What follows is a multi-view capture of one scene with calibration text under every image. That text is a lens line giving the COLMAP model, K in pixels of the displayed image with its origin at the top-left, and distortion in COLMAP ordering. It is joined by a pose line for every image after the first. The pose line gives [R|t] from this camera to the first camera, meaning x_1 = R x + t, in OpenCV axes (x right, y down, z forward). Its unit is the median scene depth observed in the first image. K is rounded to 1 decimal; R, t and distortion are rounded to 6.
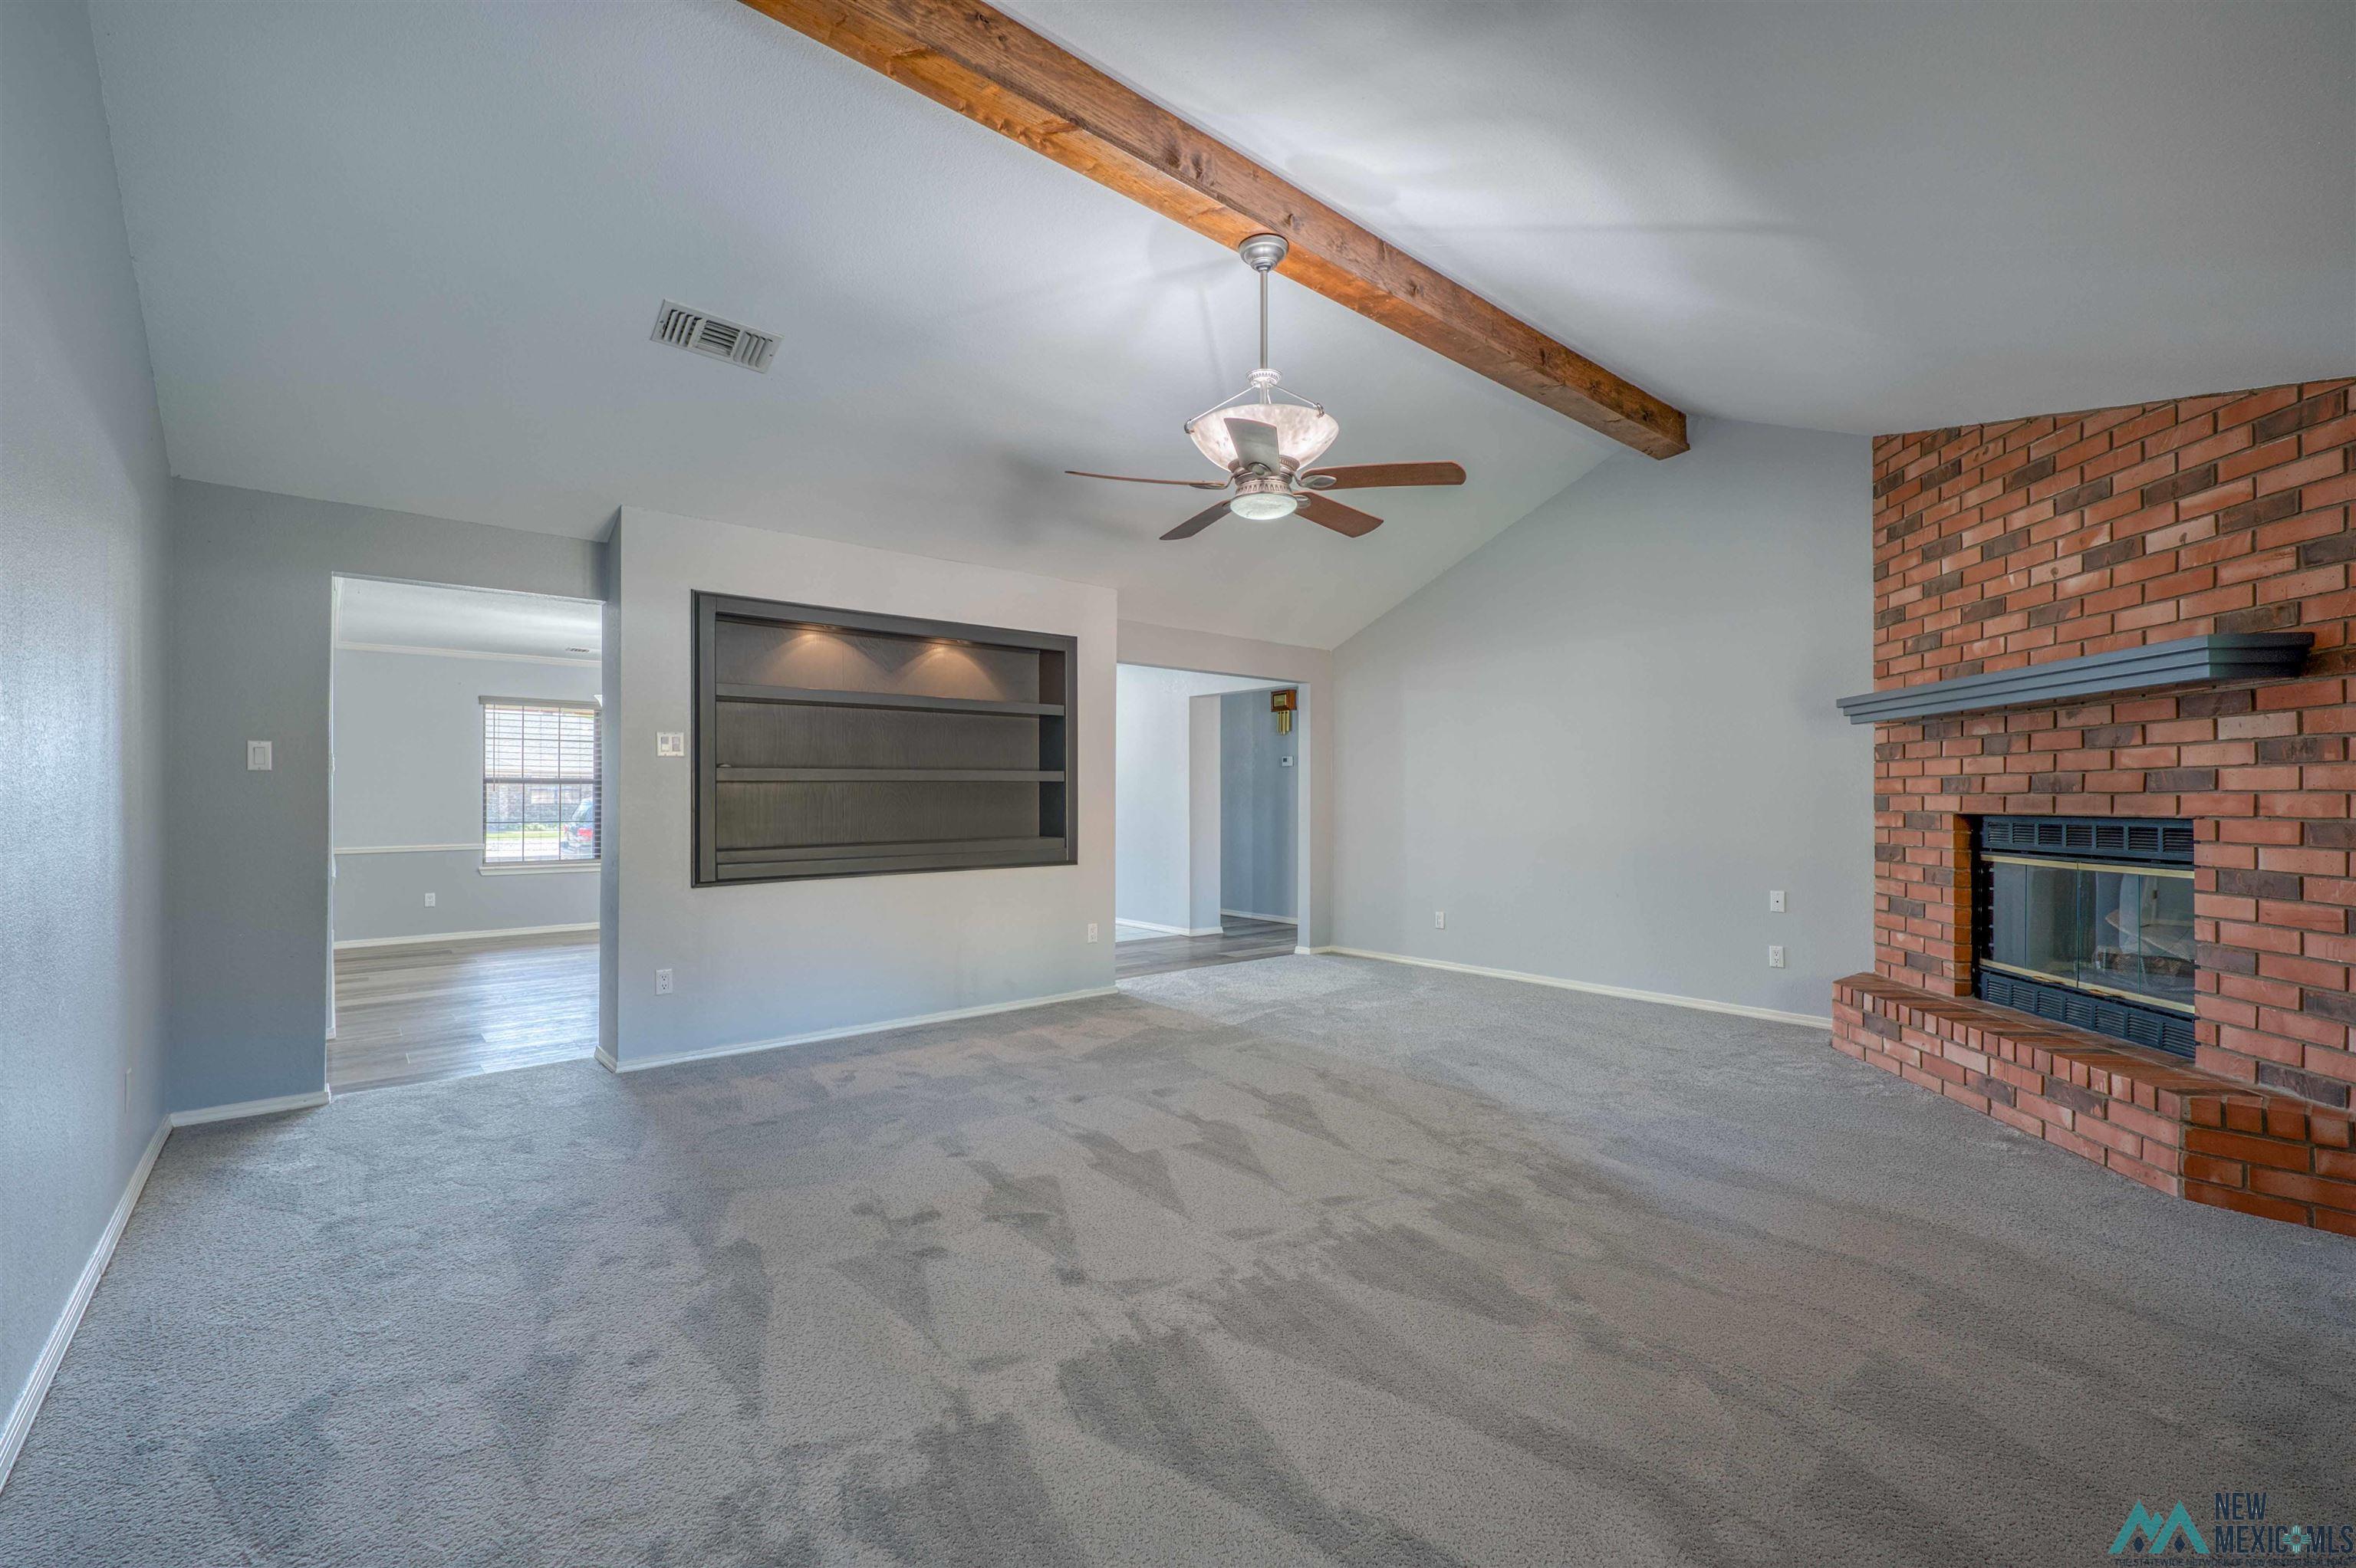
lens RADIAL K [[998.7, 0, 1191.5], [0, 998.7, 786.7], [0, 0, 1]] dist [-0.000196, 0.001044]
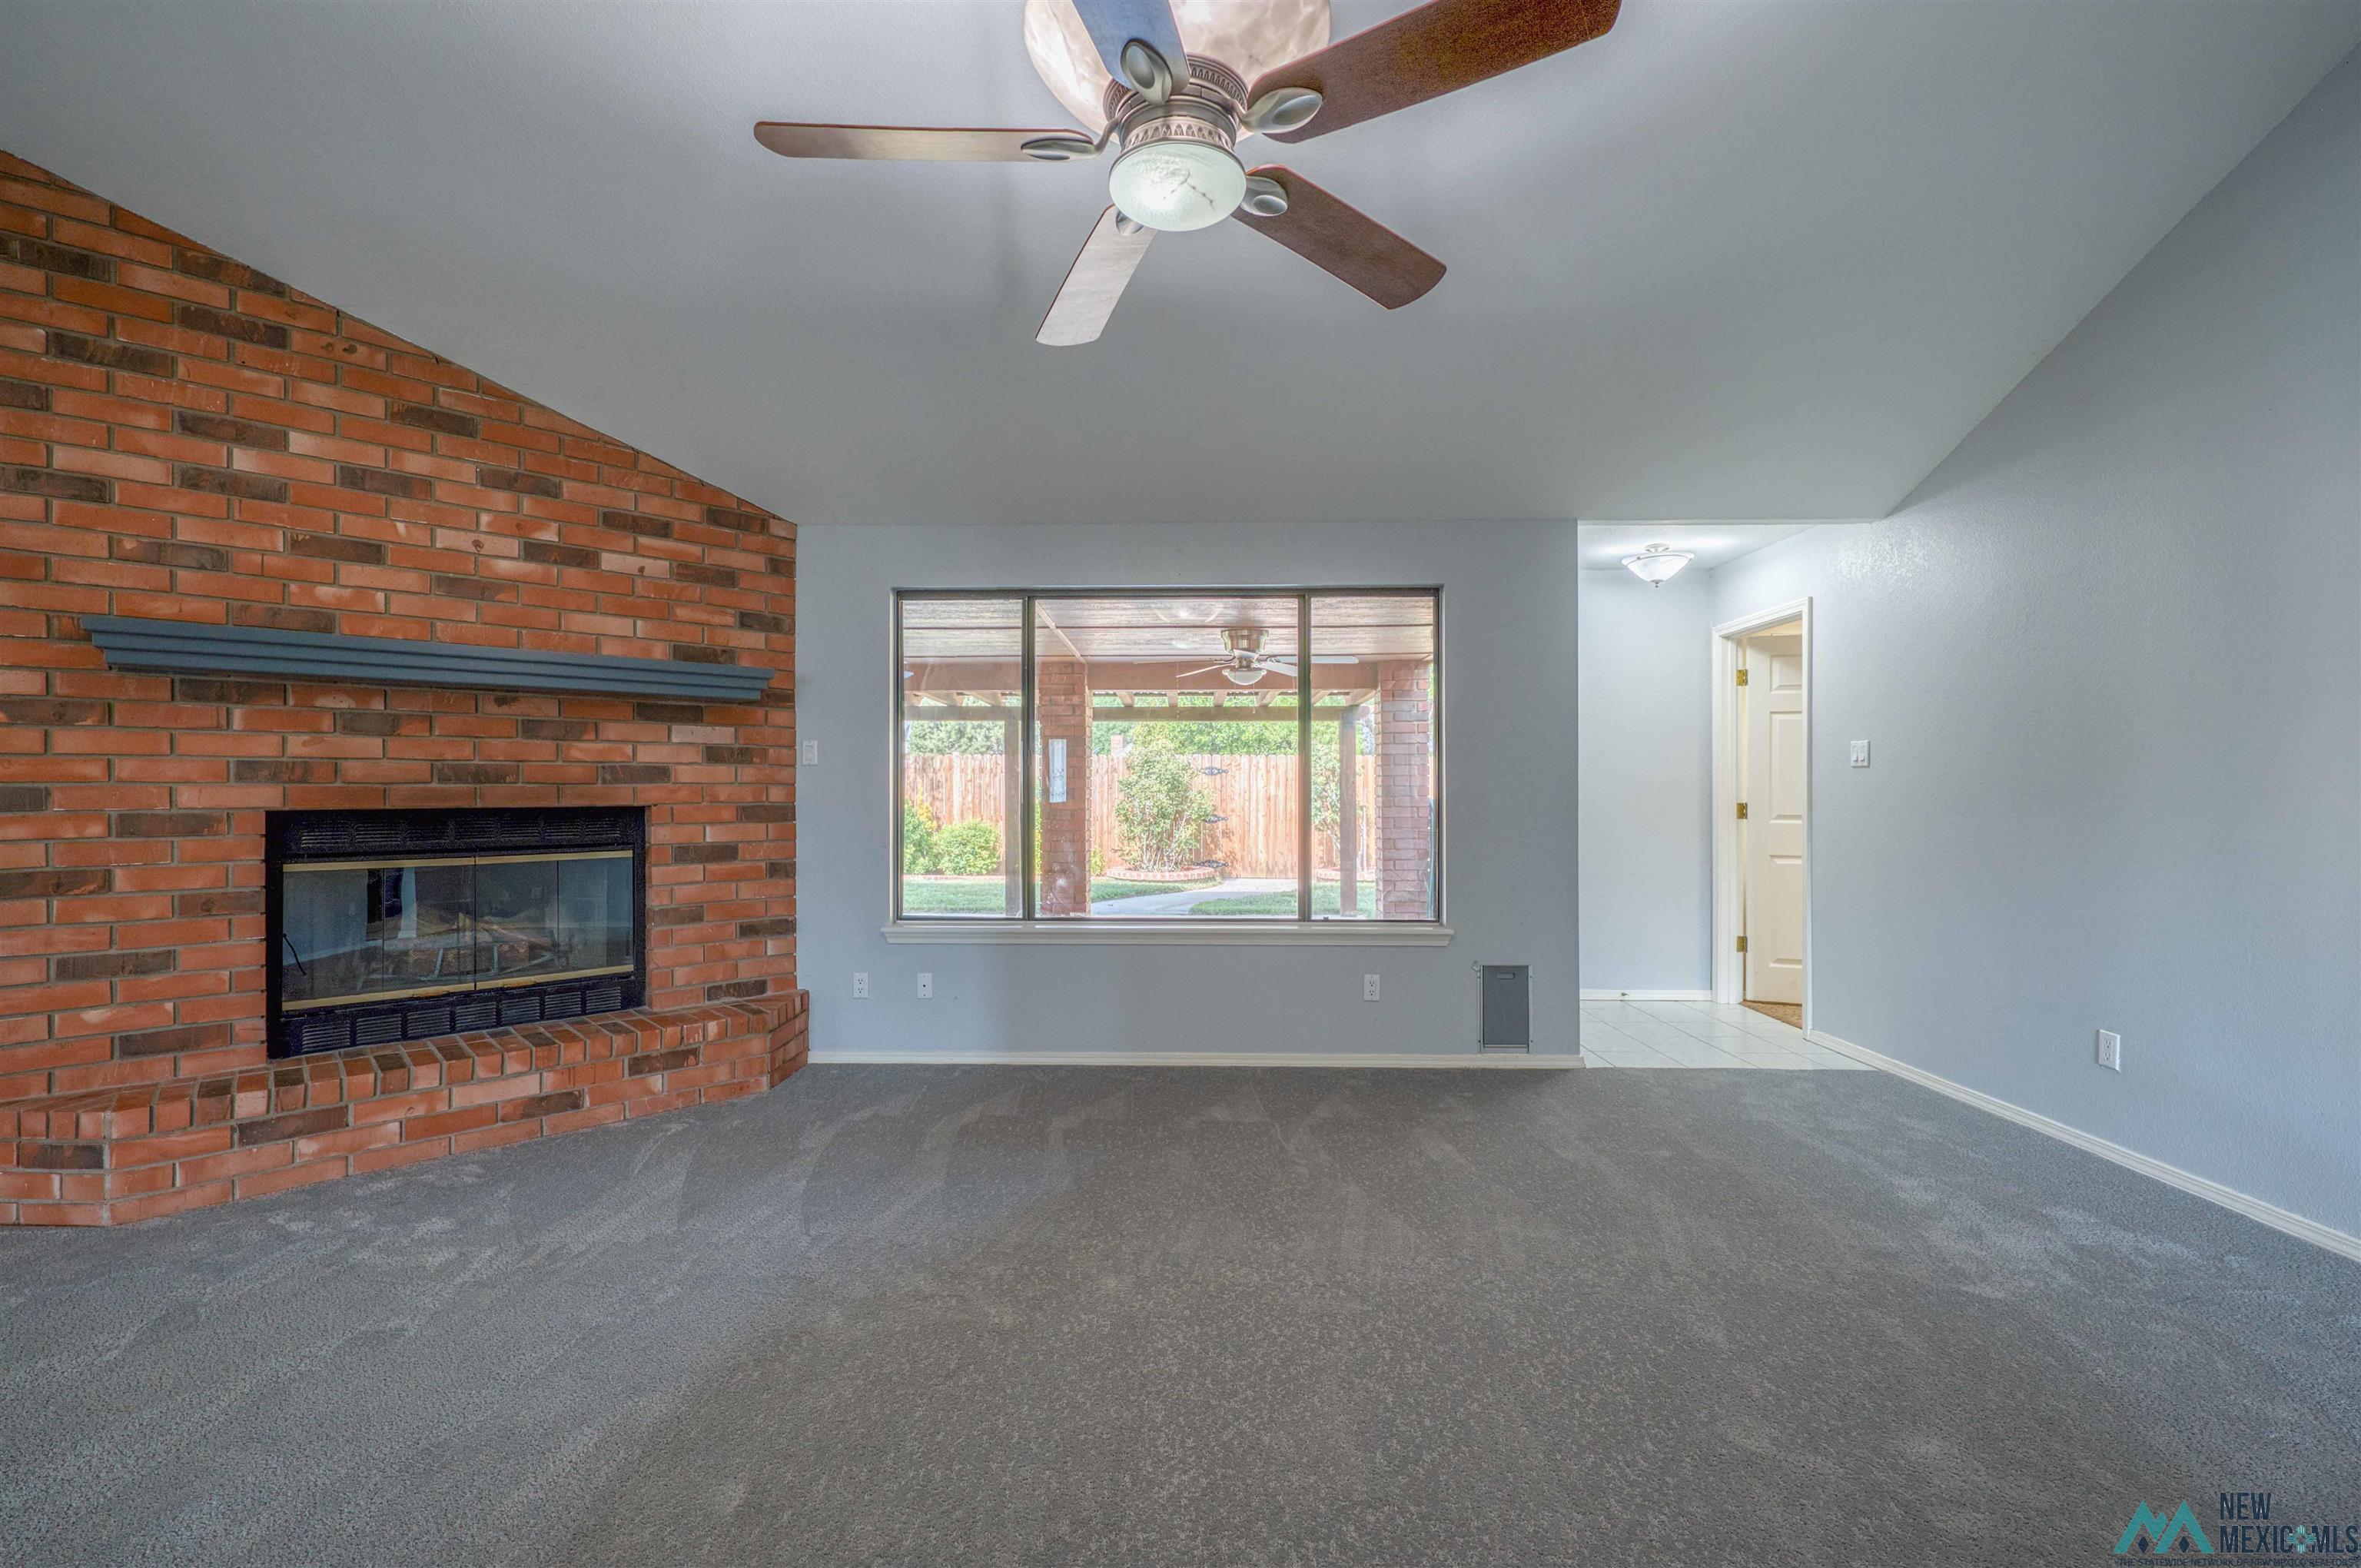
lens RADIAL K [[1001.0, 0, 1143.6], [0, 1001.0, 785.6], [0, 0, 1]] dist [-0.000196, 0.001044]
pose [[-0.719249, 0.002350, 0.694749, -0.207164], [-0.006912, 0.999921, -0.010539, 0.012790], [-0.694718, -0.012382, -0.719175, 1.141196]]
